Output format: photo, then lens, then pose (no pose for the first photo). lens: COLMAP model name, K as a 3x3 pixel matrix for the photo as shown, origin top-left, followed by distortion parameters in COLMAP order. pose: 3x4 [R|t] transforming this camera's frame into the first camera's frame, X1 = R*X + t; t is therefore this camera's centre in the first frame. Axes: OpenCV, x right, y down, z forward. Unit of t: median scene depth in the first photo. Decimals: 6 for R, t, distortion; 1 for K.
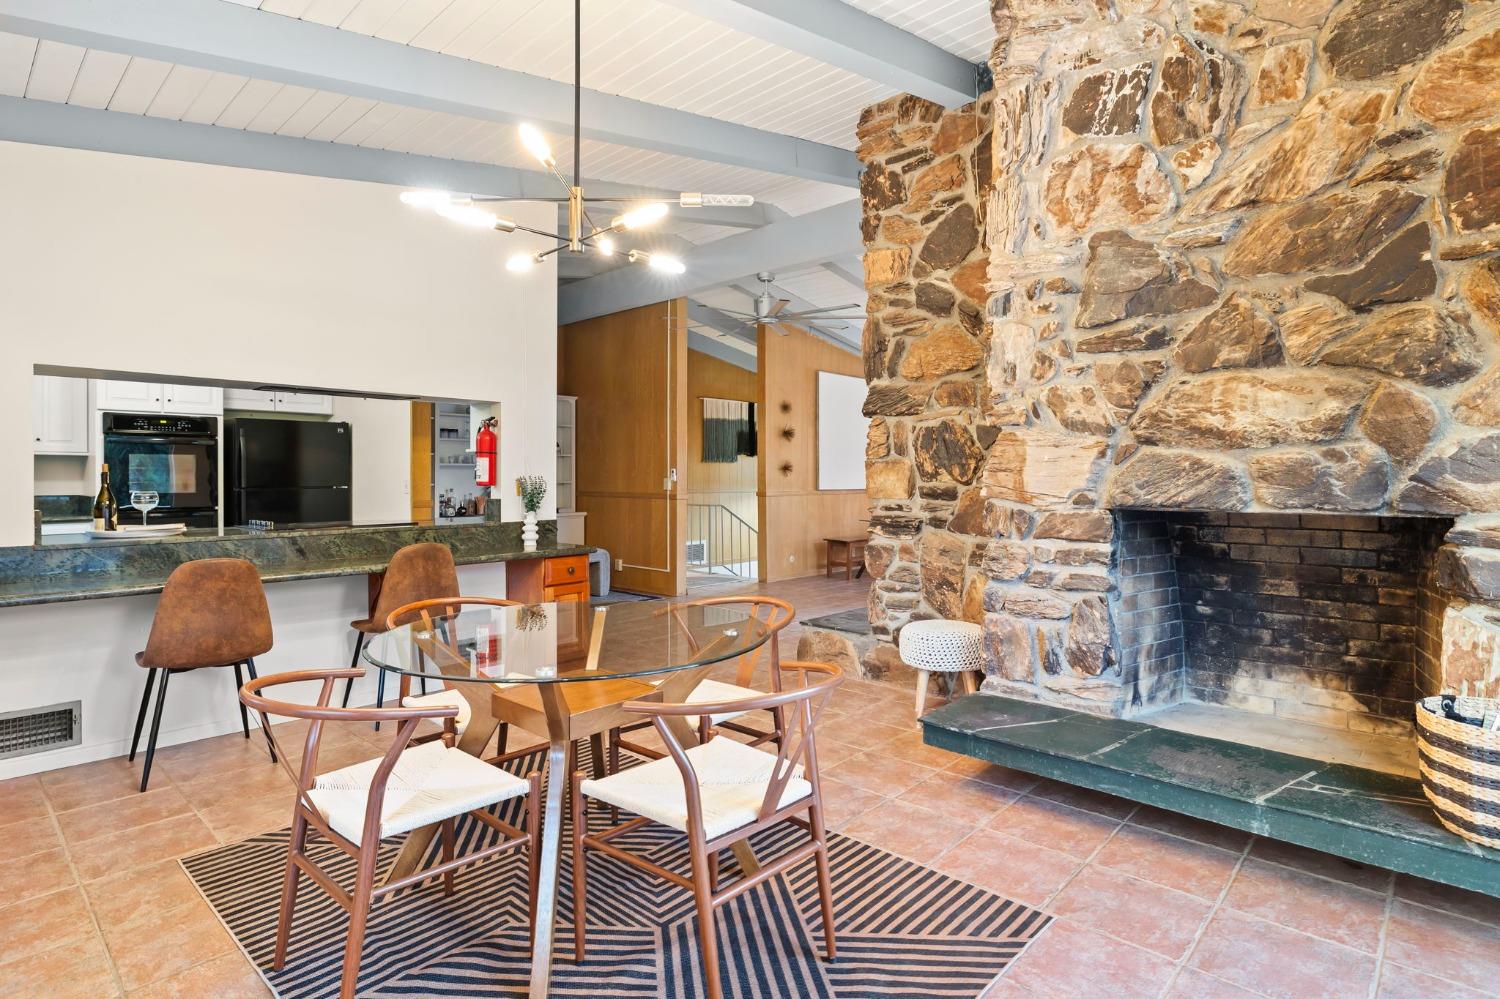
lens RADIAL K [[773.6, 0, 754.4], [0, 773.6, 477.7], [0, 0, 1]] dist [-0.006296, 0.003166]
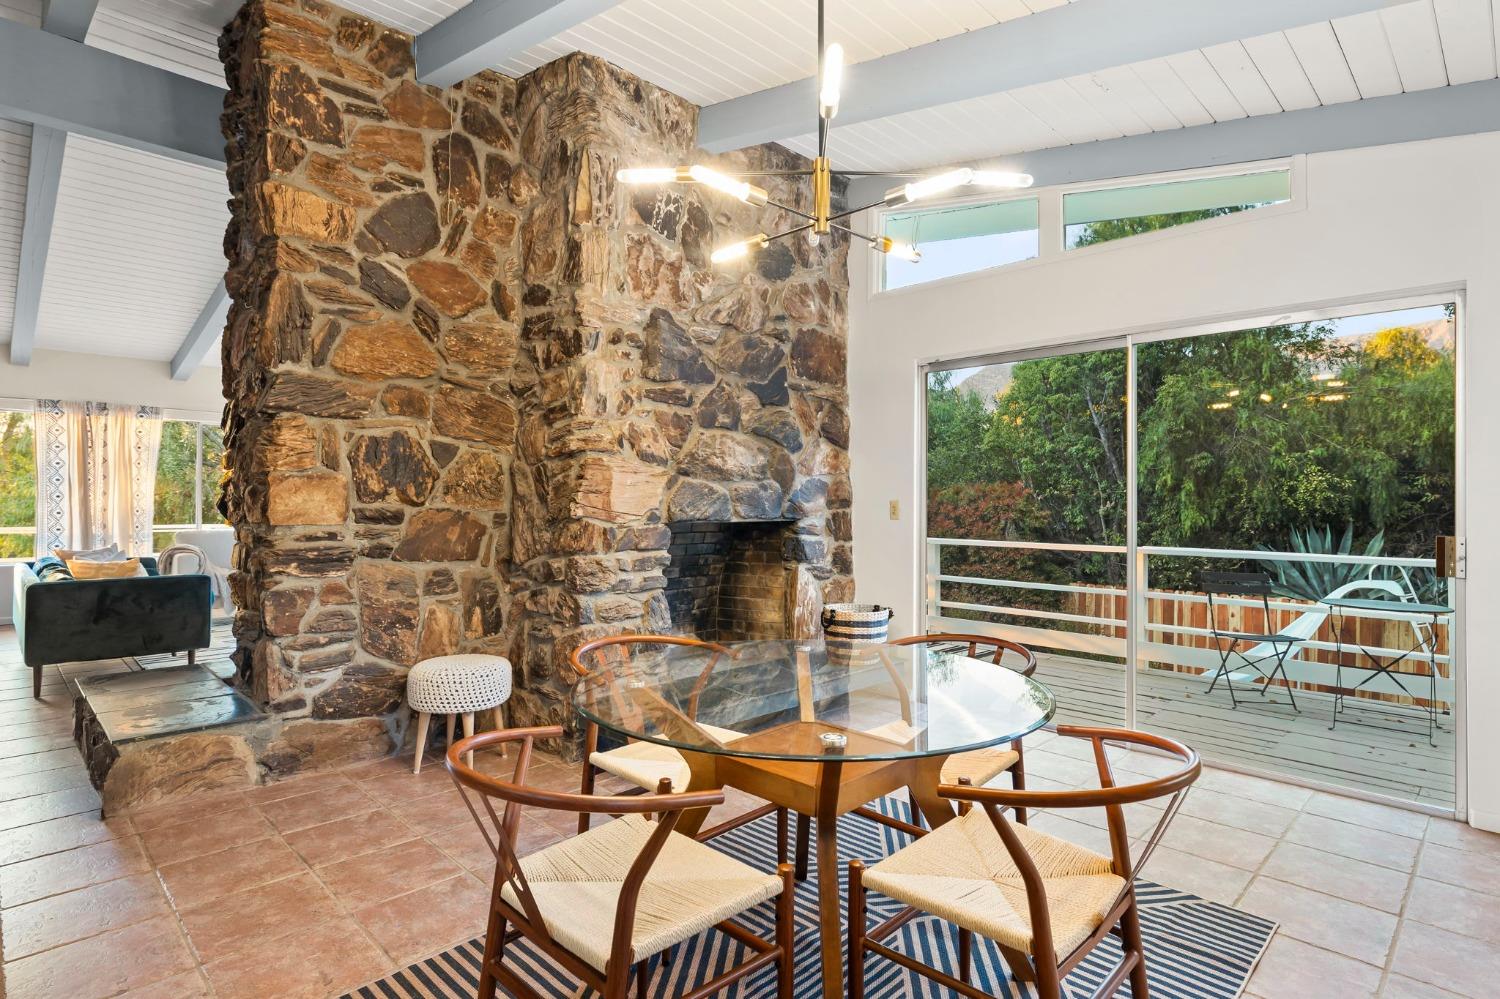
lens RADIAL K [[773.6, 0, 756.5], [0, 773.6, 494.0], [0, 0, 1]] dist [-0.006296, 0.003166]
pose [[0.032971, 0.009726, 0.999409, -0.814314], [-0.004411, 0.999944, -0.009586, 0.002784], [-0.999447, -0.004092, 0.033012, 0.782282]]
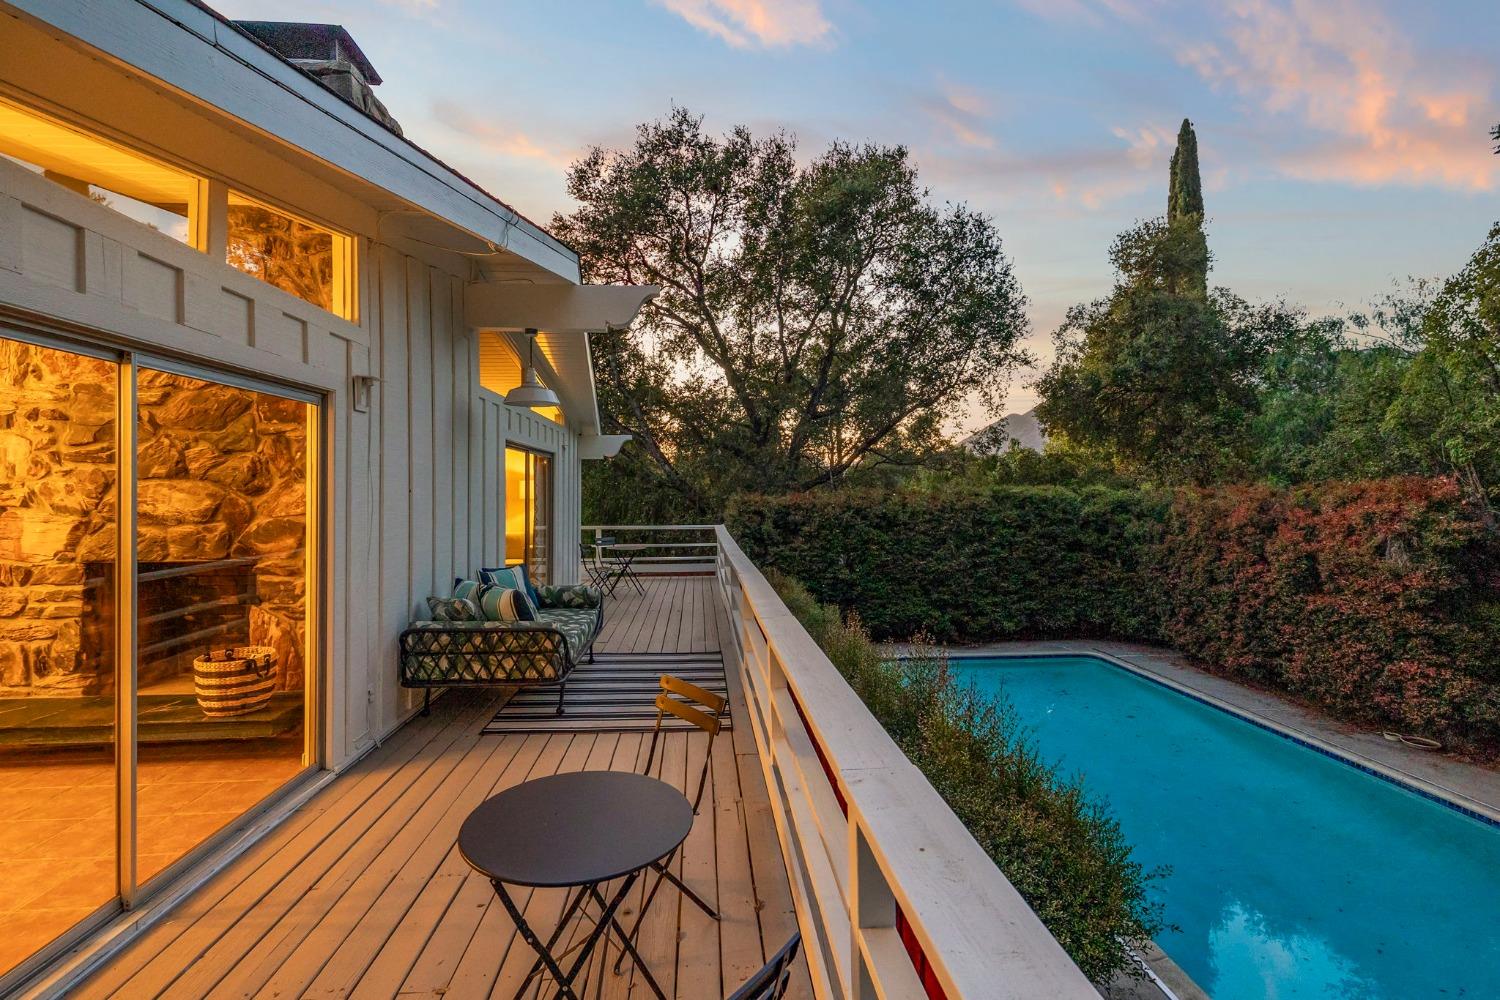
lens RADIAL K [[664.2, 0, 747.8], [0, 664.2, 486.5], [0, 0, 1]] dist [0.003238, 0.000440]
pose [[0.683335, 0.003470, 0.730097, 0.381496], [0.004993, 0.999943, -0.009426, -0.091931], [-0.730088, 0.010086, 0.683278, -0.874338]]
